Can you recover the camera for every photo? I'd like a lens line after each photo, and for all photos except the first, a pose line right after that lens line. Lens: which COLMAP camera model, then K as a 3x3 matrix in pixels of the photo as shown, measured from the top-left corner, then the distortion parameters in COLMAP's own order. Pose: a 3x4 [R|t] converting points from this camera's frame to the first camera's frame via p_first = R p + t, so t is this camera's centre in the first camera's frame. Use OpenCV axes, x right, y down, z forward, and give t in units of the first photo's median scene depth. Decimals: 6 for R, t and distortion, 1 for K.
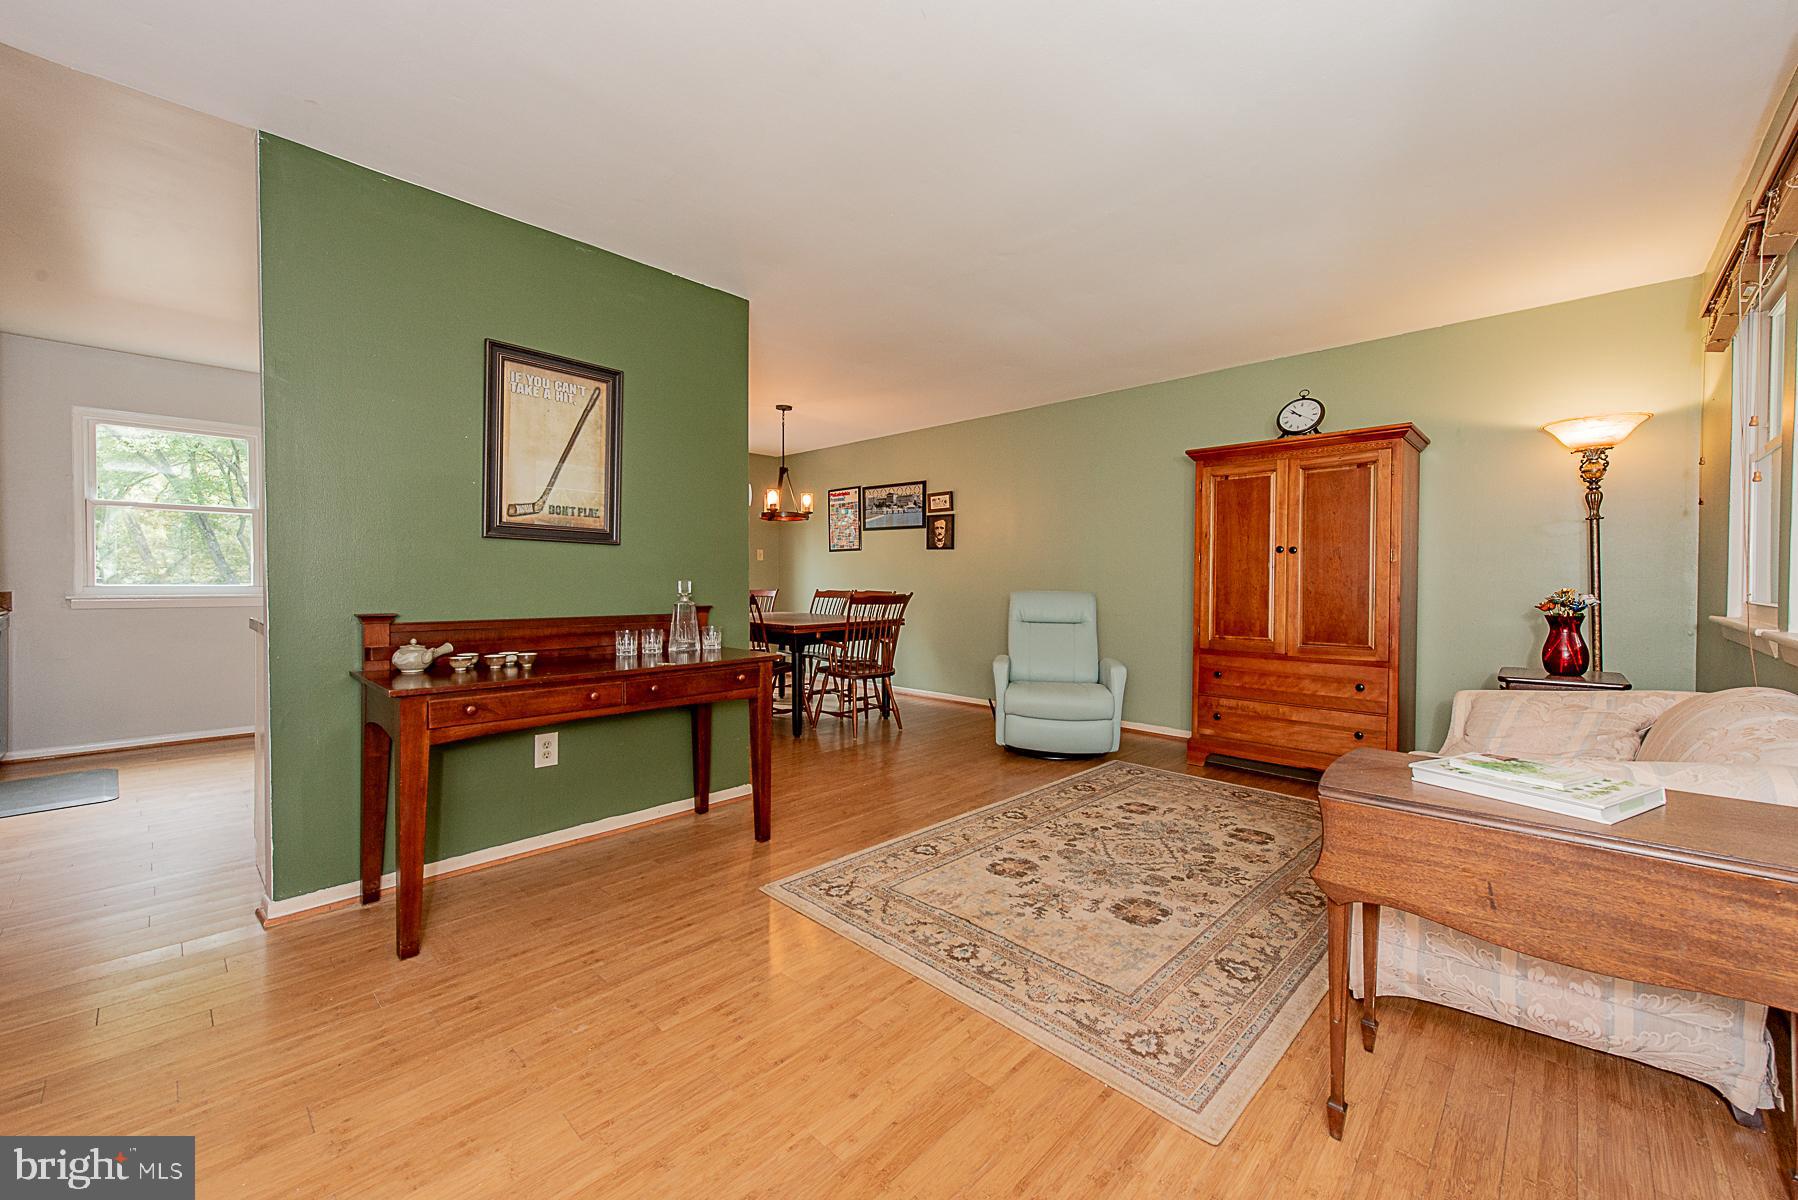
lens RADIAL K [[700.6, 0, 906.2], [0, 700.6, 592.1], [0, 0, 1]] dist [0.003852, 0.000058]
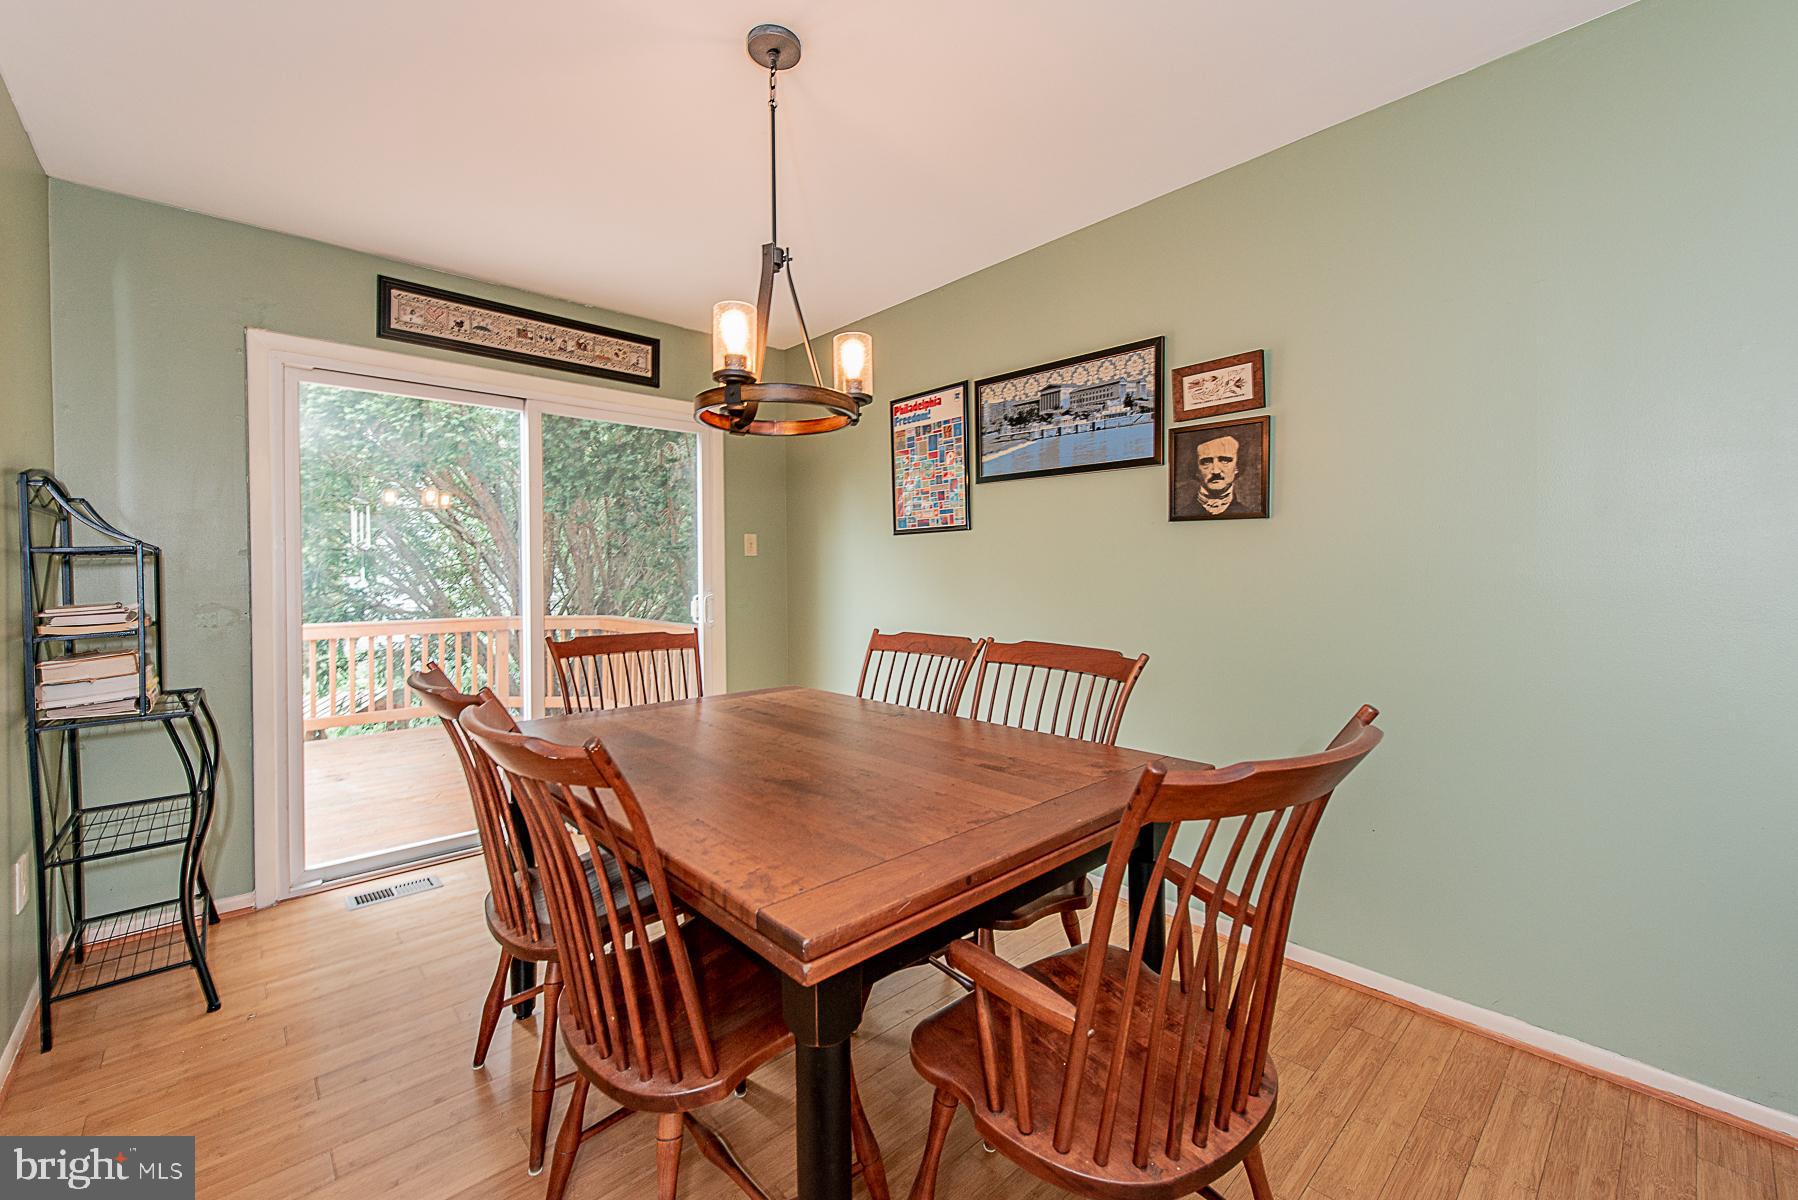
lens RADIAL K [[700.6, 0, 892.2], [0, 700.6, 591.3], [0, 0, 1]] dist [0.003852, 0.000058]
pose [[0.998033, -0.008423, -0.062130, -0.094117], [0.008912, 0.999931, 0.007590, -0.027692], [0.062062, -0.008128, 0.998039, 0.616347]]
